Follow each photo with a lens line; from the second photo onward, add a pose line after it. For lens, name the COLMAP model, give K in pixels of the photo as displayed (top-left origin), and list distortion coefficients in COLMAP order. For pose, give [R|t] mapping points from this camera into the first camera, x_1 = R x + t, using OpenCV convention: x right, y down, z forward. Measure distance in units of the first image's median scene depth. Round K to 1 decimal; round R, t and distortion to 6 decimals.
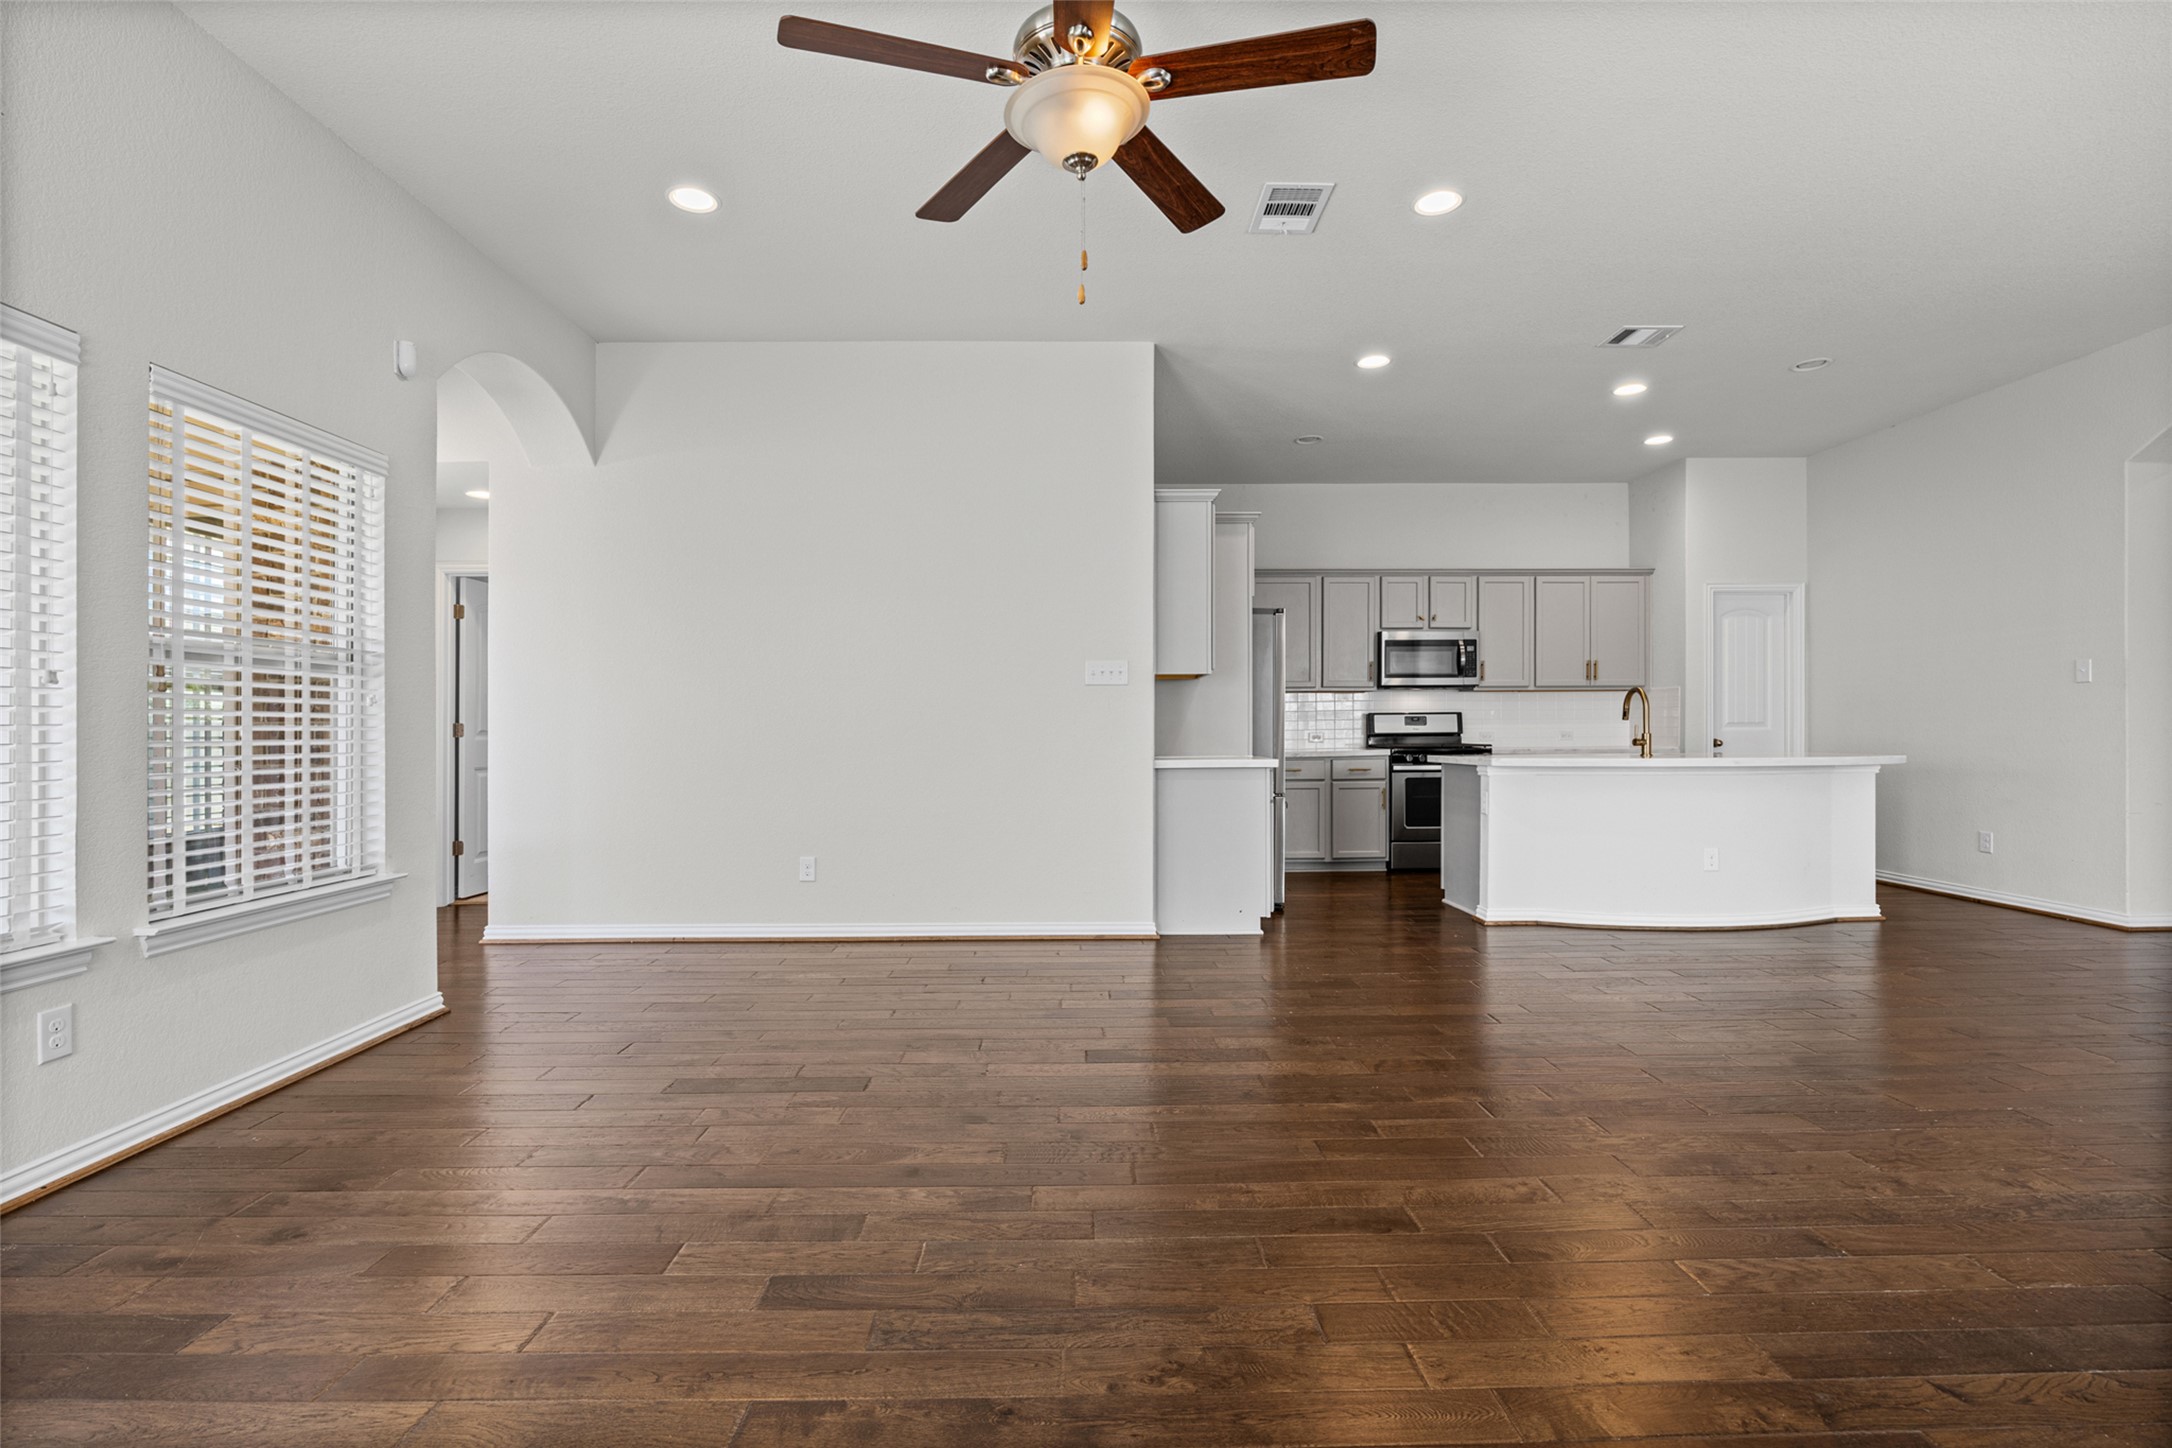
lens RADIAL K [[961.2, 0, 1087.7], [0, 961.2, 725.1], [0, 0, 1]] dist [-0.010244, 0.000632]
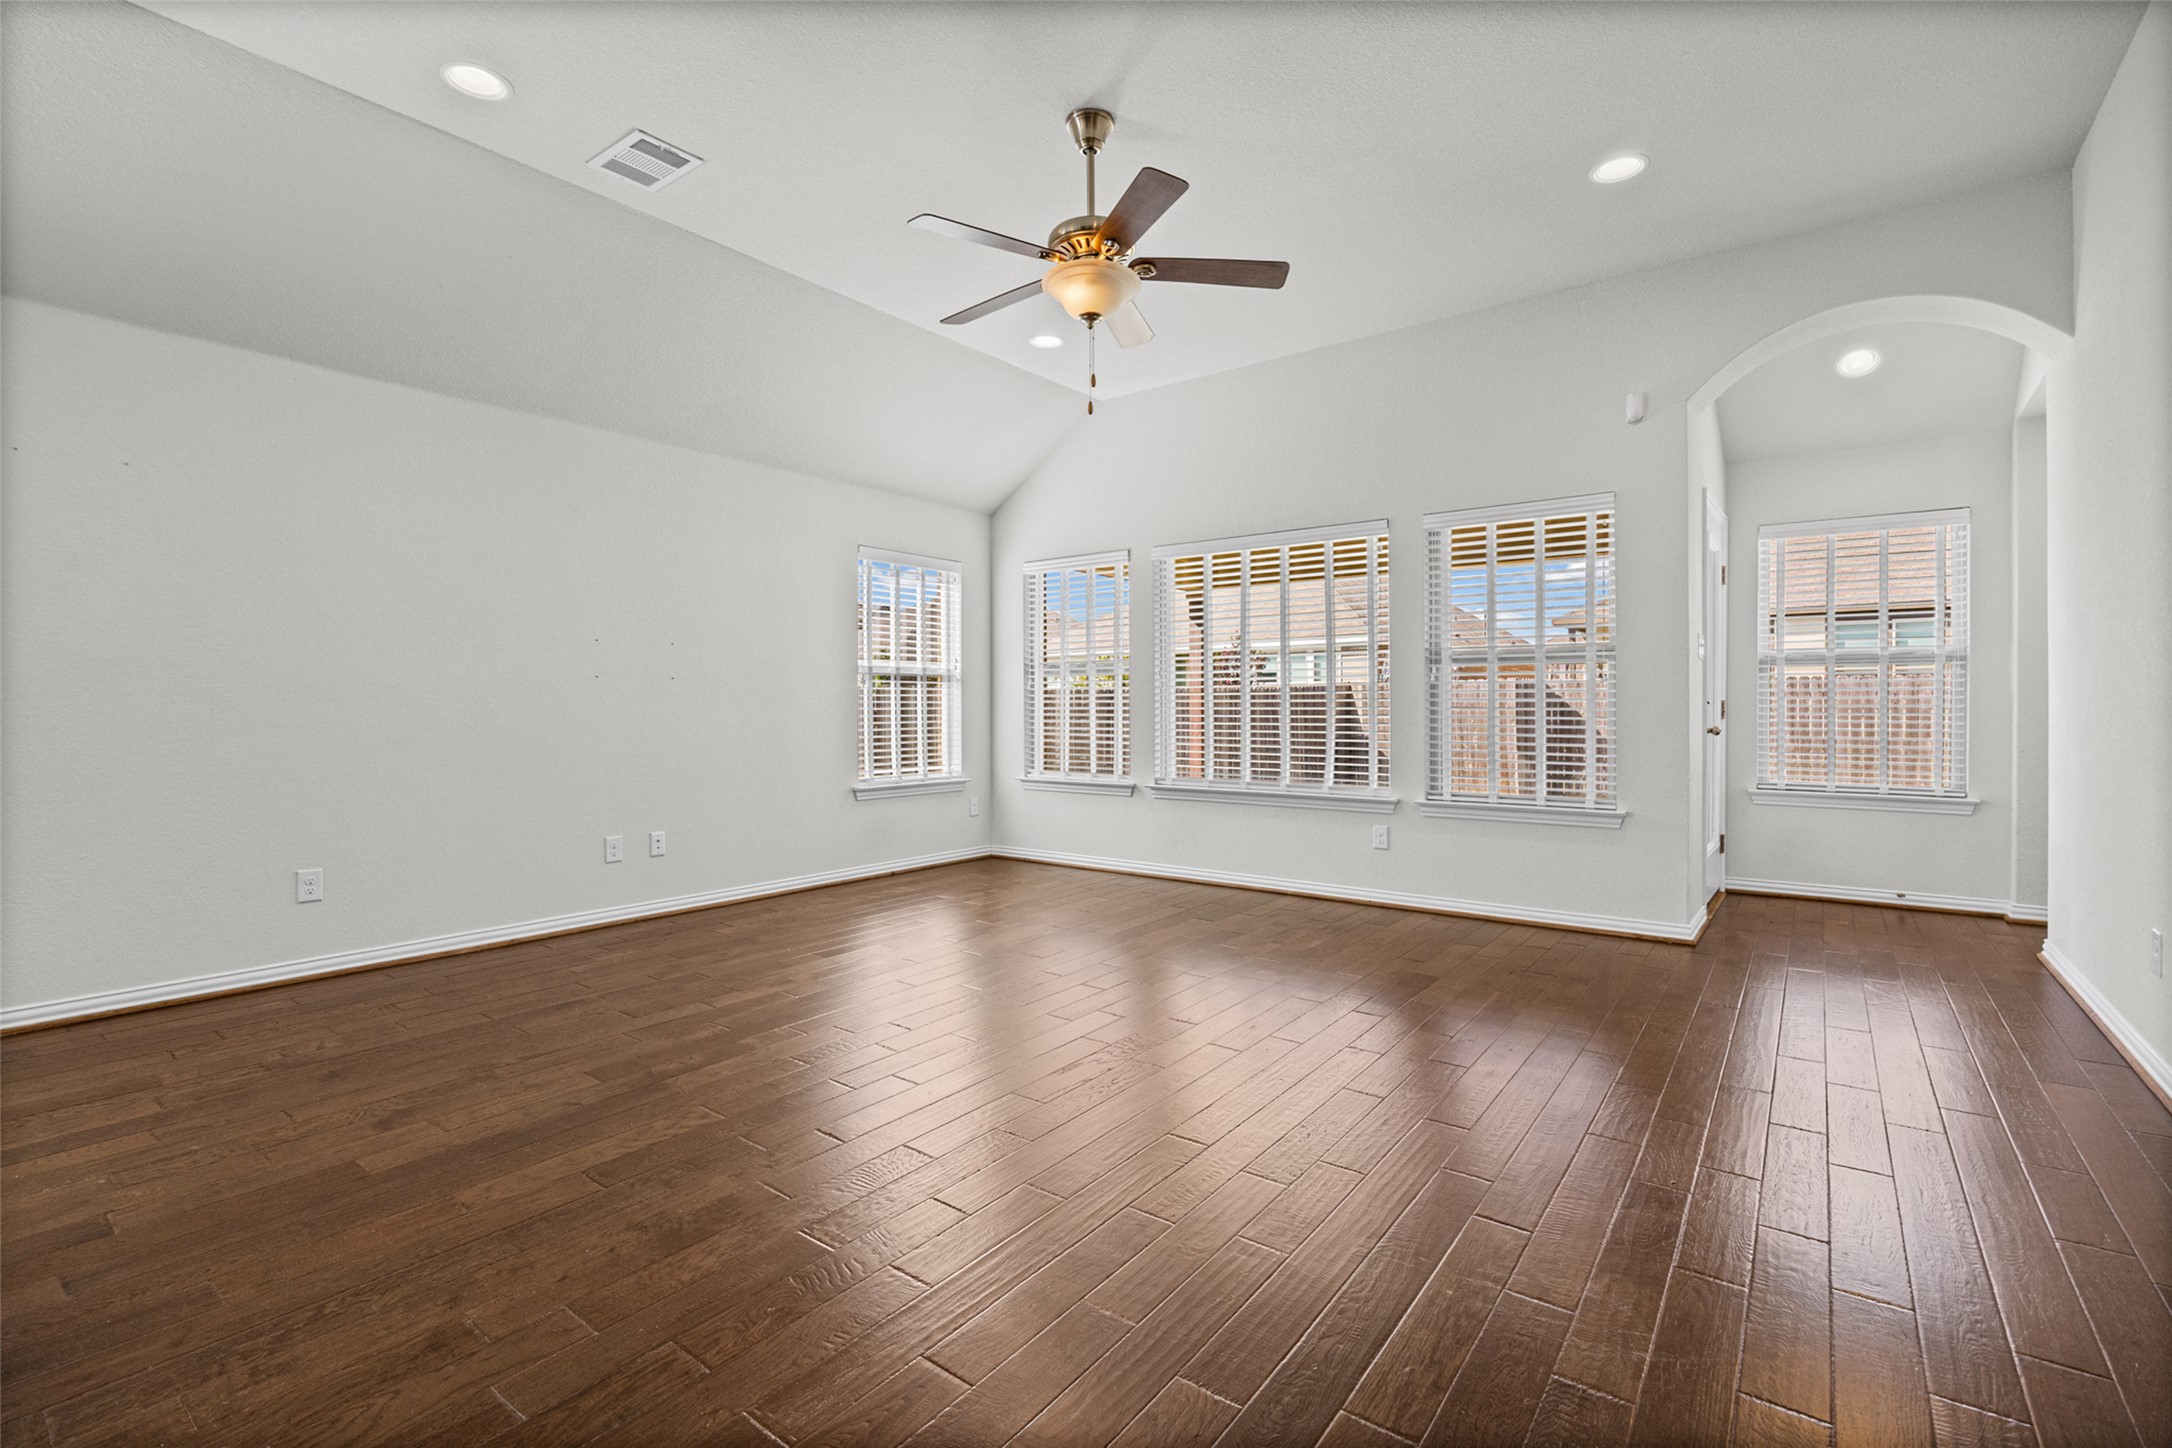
lens RADIAL K [[961.2, 0, 1090.1], [0, 961.2, 729.4], [0, 0, 1]] dist [-0.010244, 0.000632]
pose [[-0.600068, 0.029464, -0.799406, 0.494201], [0.011611, 0.999537, 0.028124, -0.000242], [0.799864, 0.007595, -0.600133, 0.802580]]
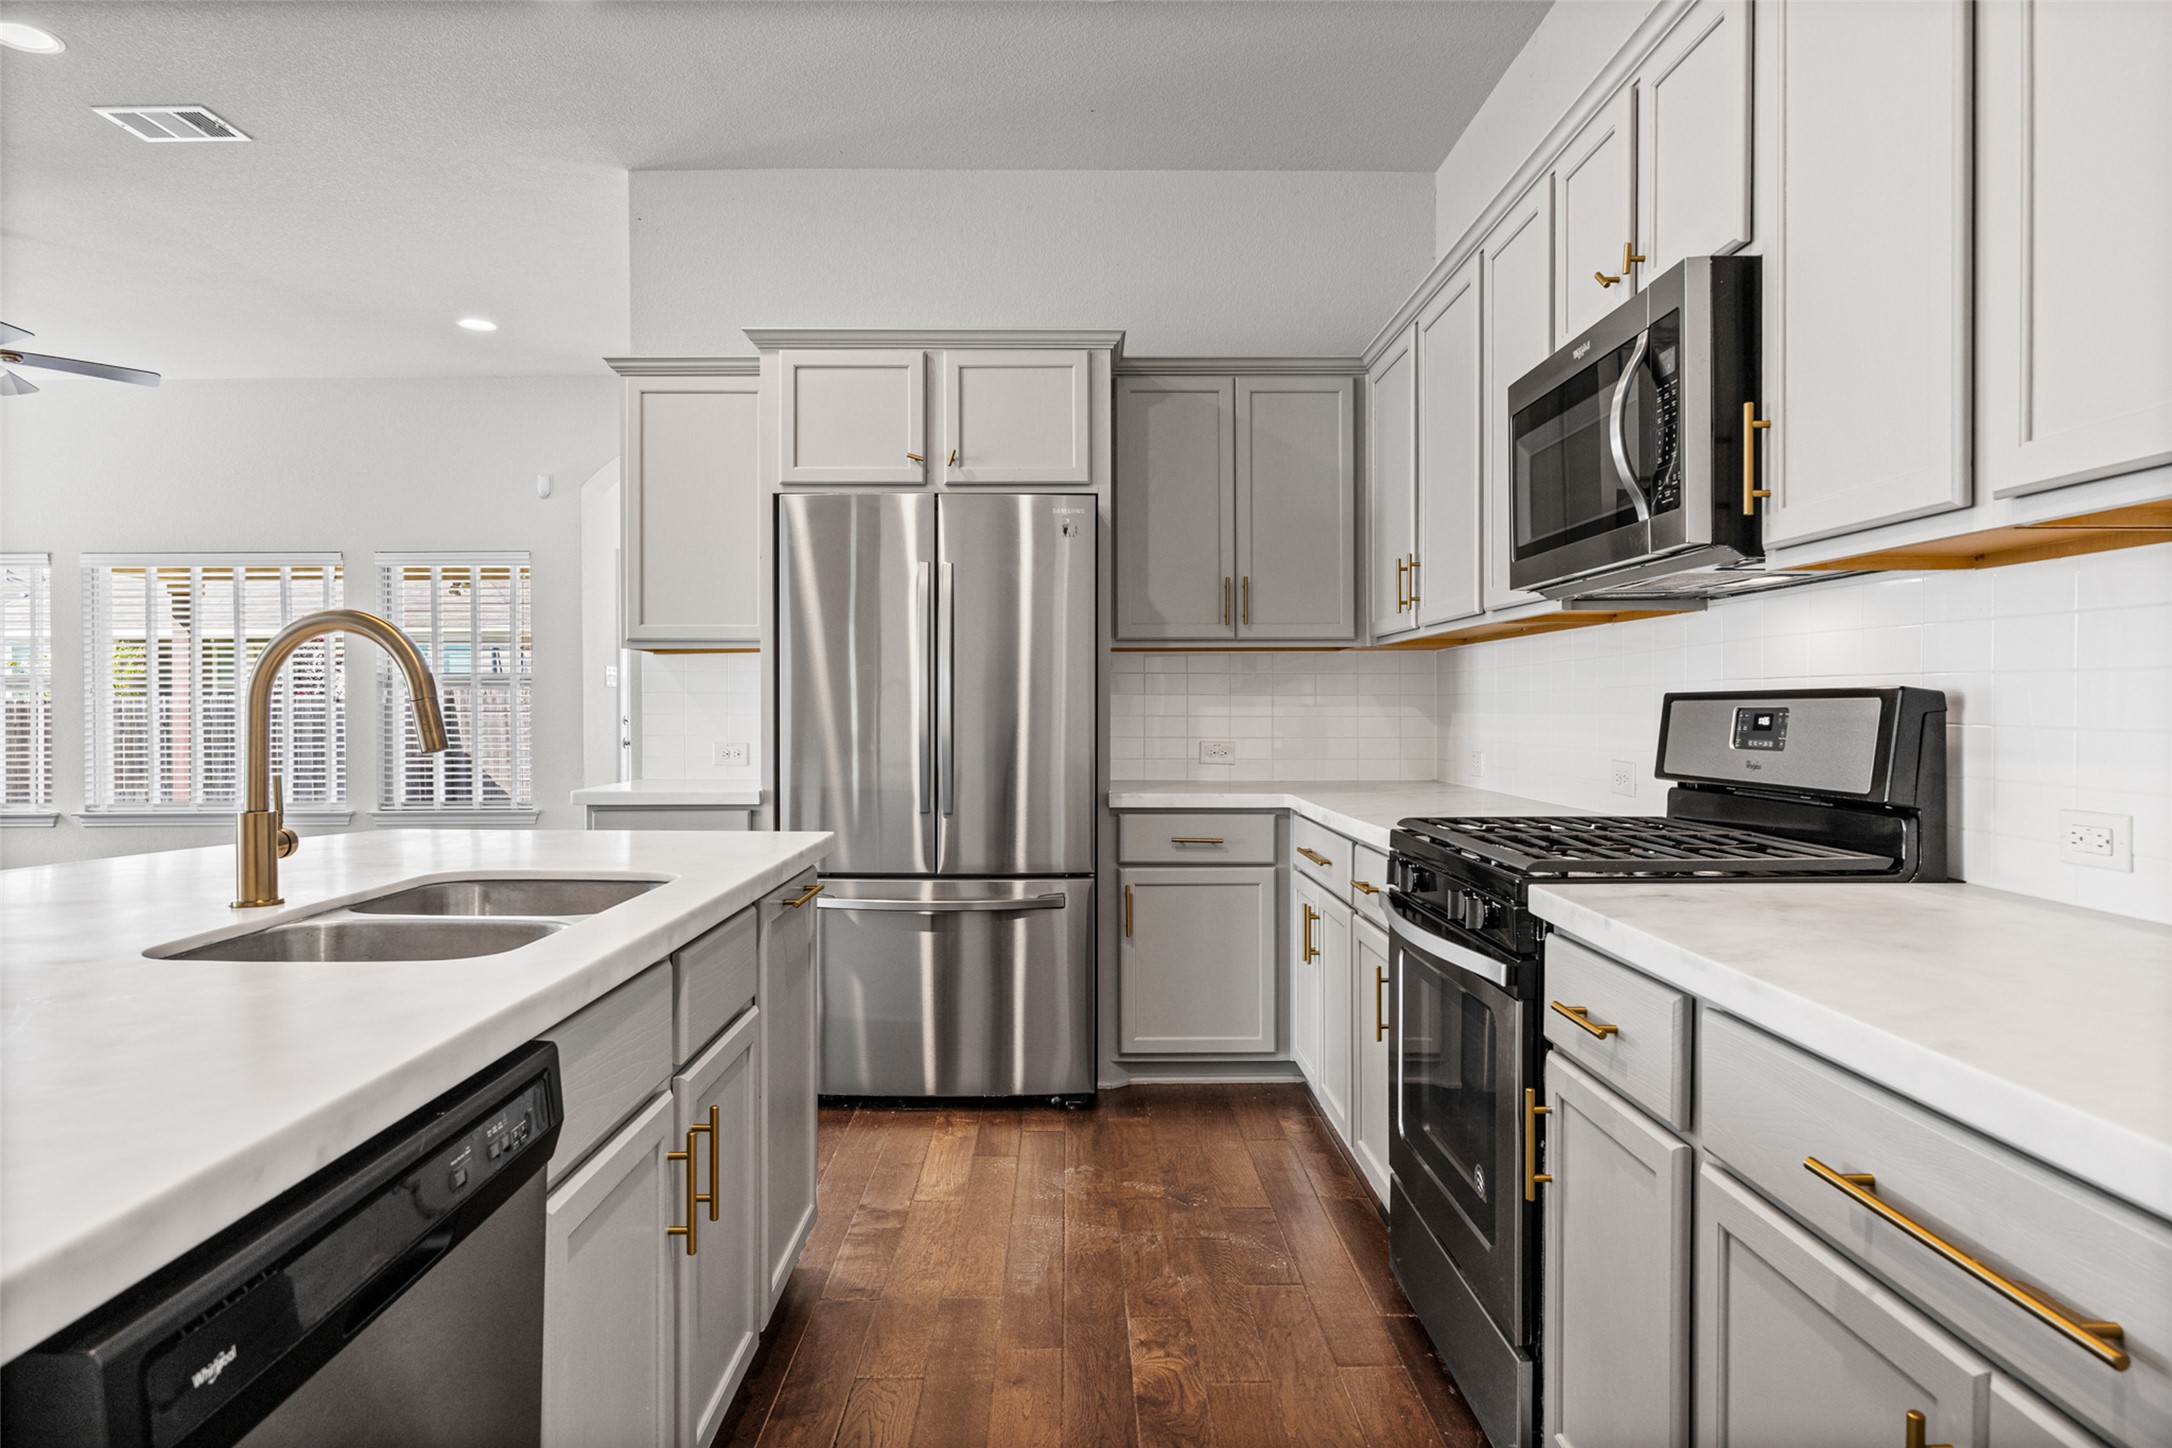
lens RADIAL K [[1259.7, 0, 1100.0], [0, 1259.7, 724.3], [0, 0, 1]] dist [-0.013785, 0.003798]
pose [[0.025697, 0.024542, -0.999368, 0.937164], [0.009703, 0.999645, 0.024798, -0.021065], [0.999623, -0.010334, 0.025450, 1.262670]]
